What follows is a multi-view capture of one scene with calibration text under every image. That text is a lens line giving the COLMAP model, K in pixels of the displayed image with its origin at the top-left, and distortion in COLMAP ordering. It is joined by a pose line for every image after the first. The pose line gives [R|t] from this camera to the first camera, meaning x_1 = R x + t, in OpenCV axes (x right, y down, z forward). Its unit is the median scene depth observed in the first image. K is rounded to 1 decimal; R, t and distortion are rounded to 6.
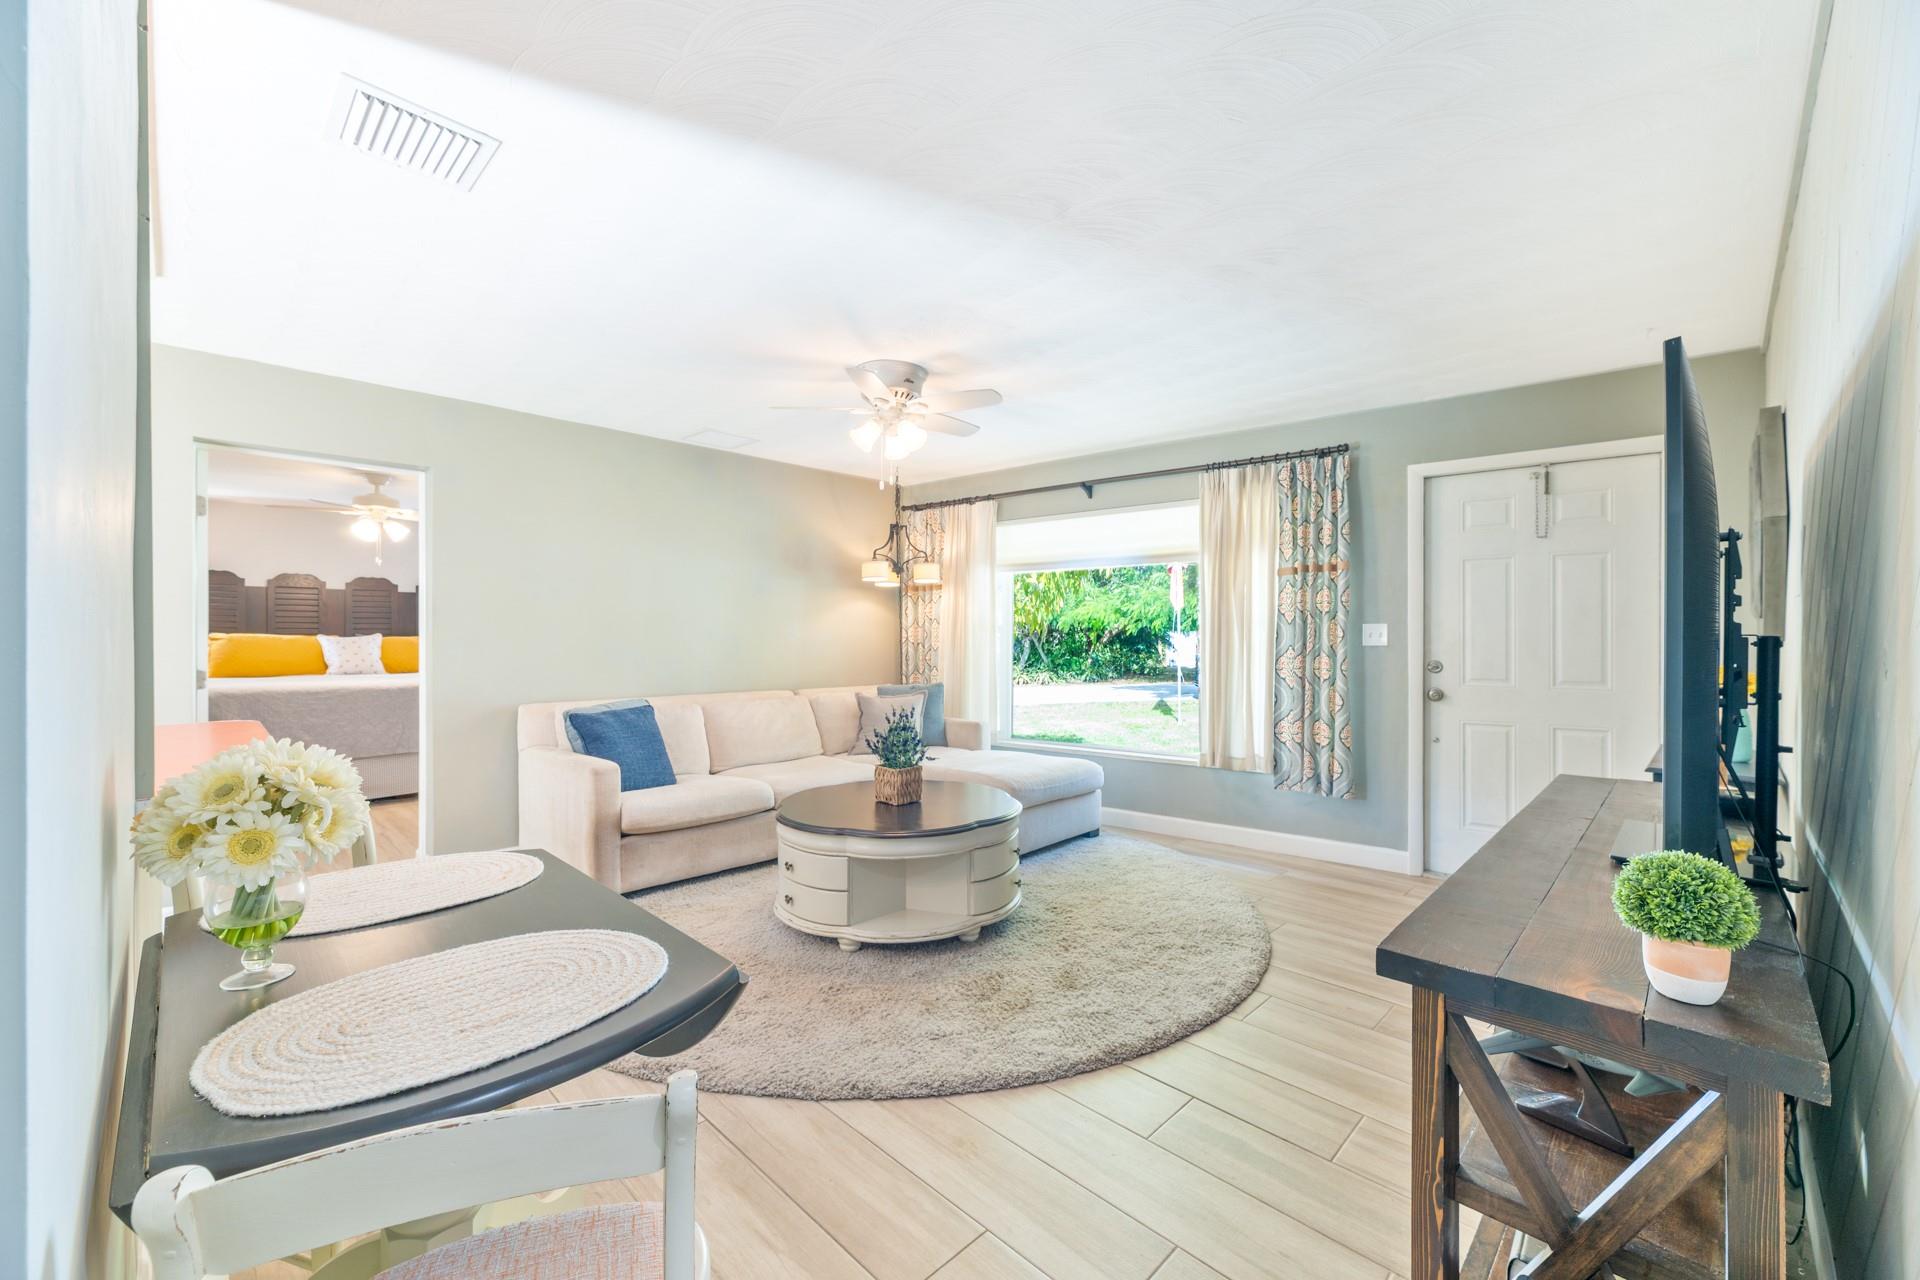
lens RADIAL K [[764.3, 0, 952.1], [0, 764.3, 640.6], [0, 0, 1]] dist [0.007089, -0.001585]
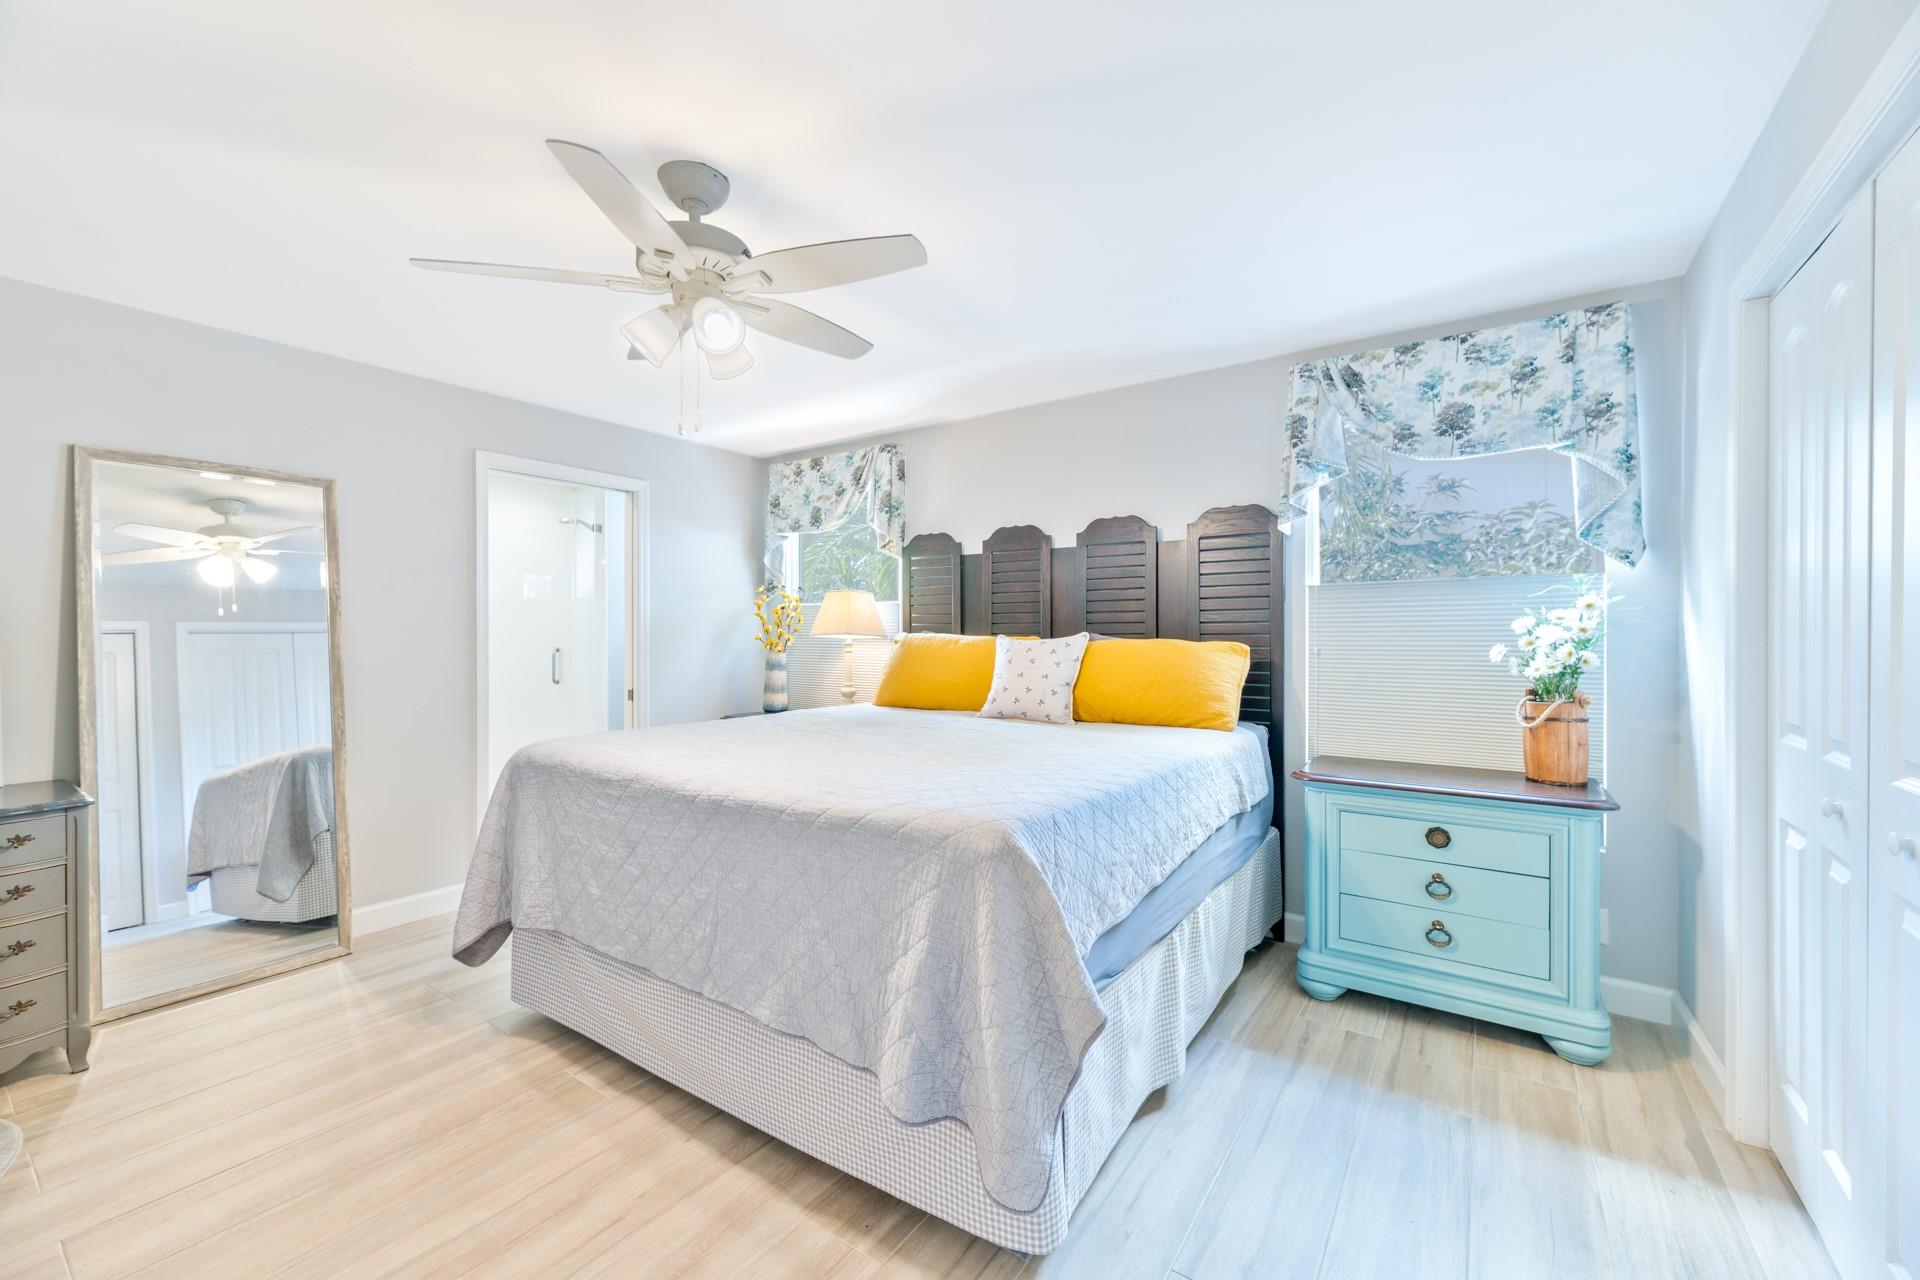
lens RADIAL K [[764.3, 0, 985.7], [0, 764.3, 638.2], [0, 0, 1]] dist [0.007089, -0.001585]
pose [[0.184788, 0.005592, -0.982763, -0.311625], [-0.002047, 0.999984, 0.005305, -0.008333], [0.982776, 0.001031, 0.184796, 0.881334]]
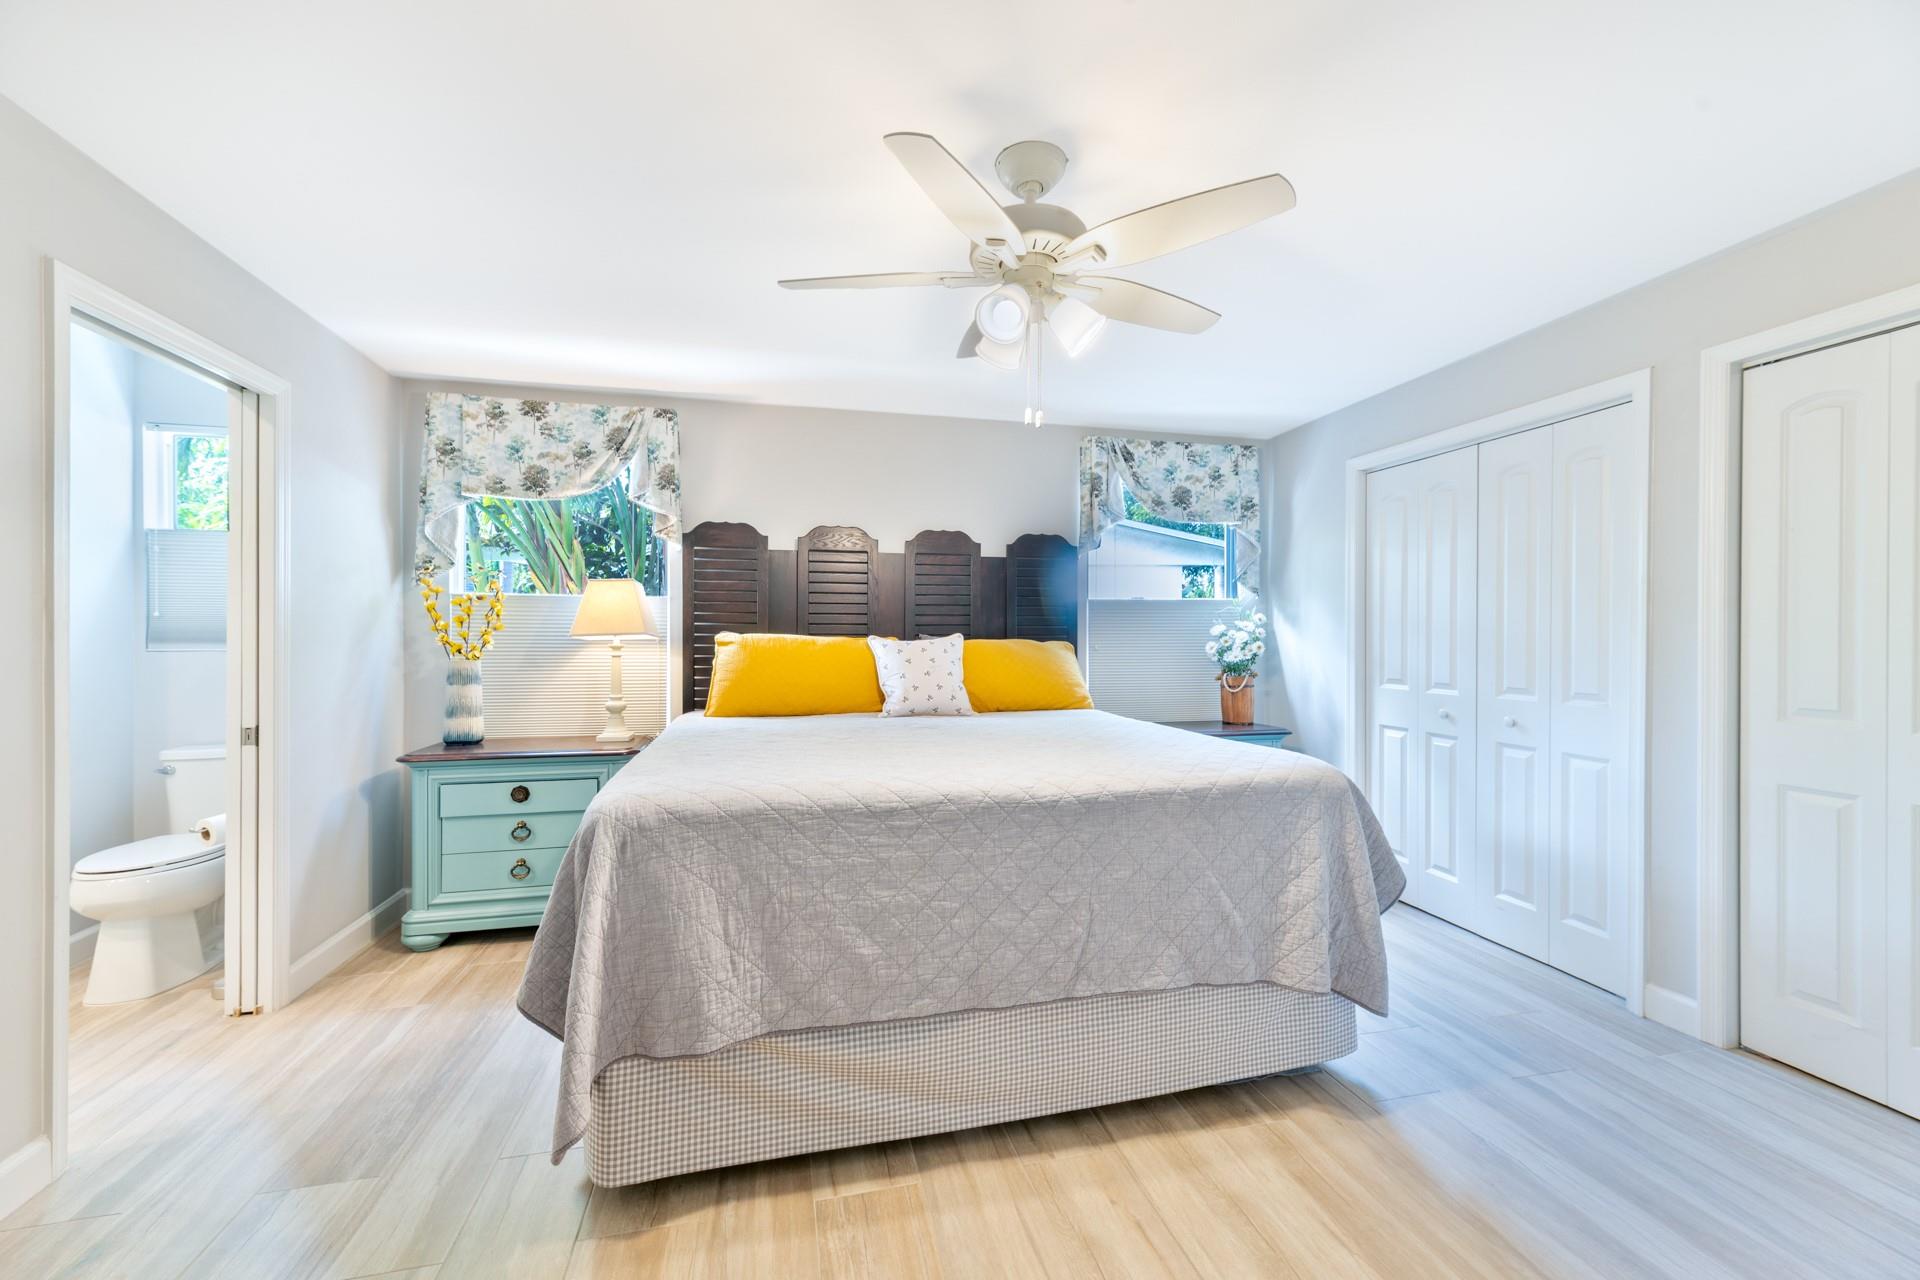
lens RADIAL K [[764.3, 0, 949.8], [0, 764.3, 637.0], [0, 0, 1]] dist [0.007089, -0.001585]
pose [[0.852625, 0.003150, -0.522515, -0.497086], [-0.003532, 0.999994, 0.000265, -0.007383], [0.522512, 0.001619, 0.852630, 0.572524]]
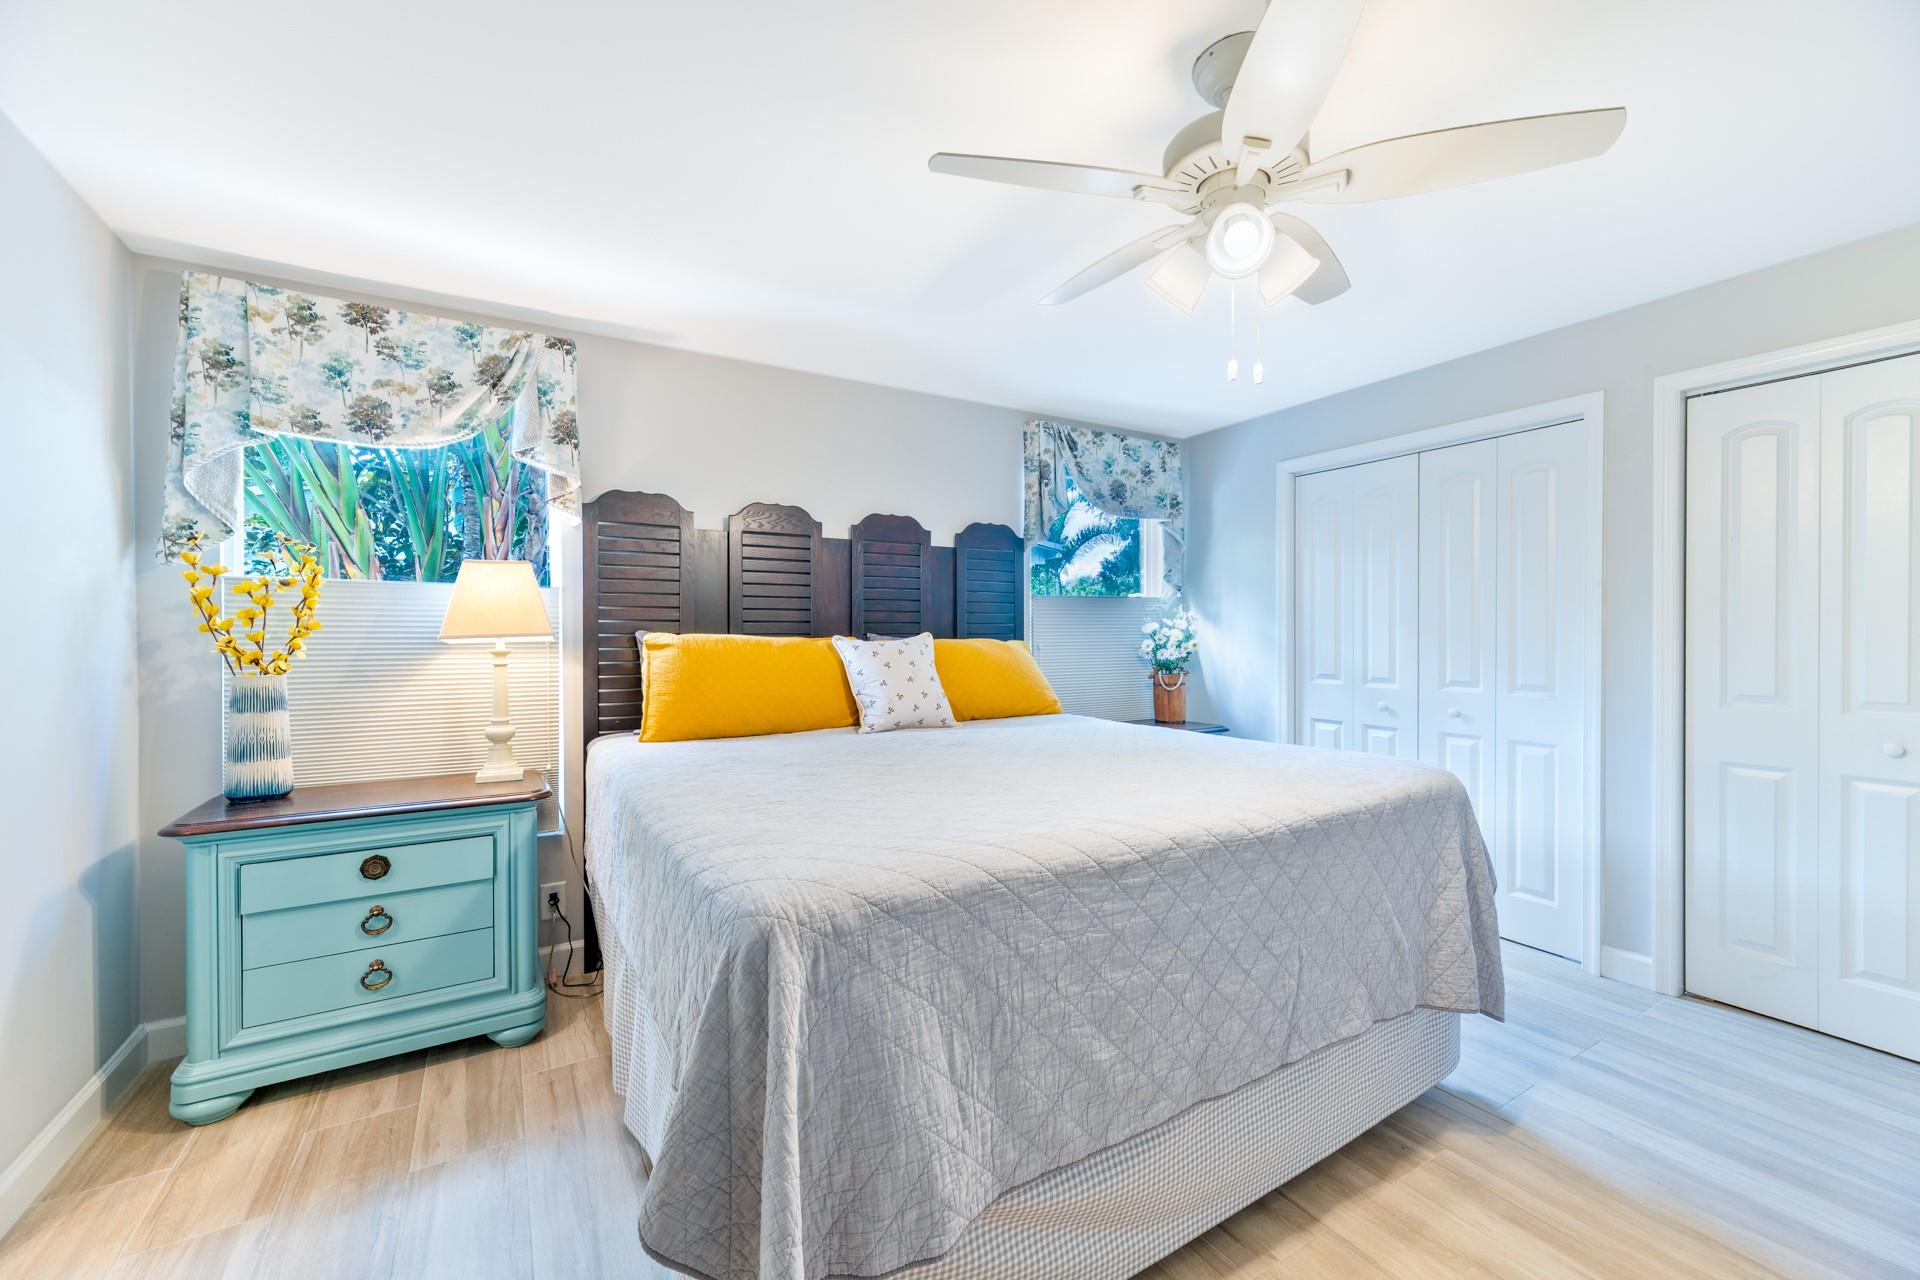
lens RADIAL K [[764.3, 0, 937.7], [0, 764.3, 637.4], [0, 0, 1]] dist [0.007089, -0.001585]
pose [[0.969160, -0.000001, -0.246433, -0.649388], [0.001210, 0.999988, 0.004754, -0.008908], [0.246430, -0.004905, 0.969148, 0.578719]]
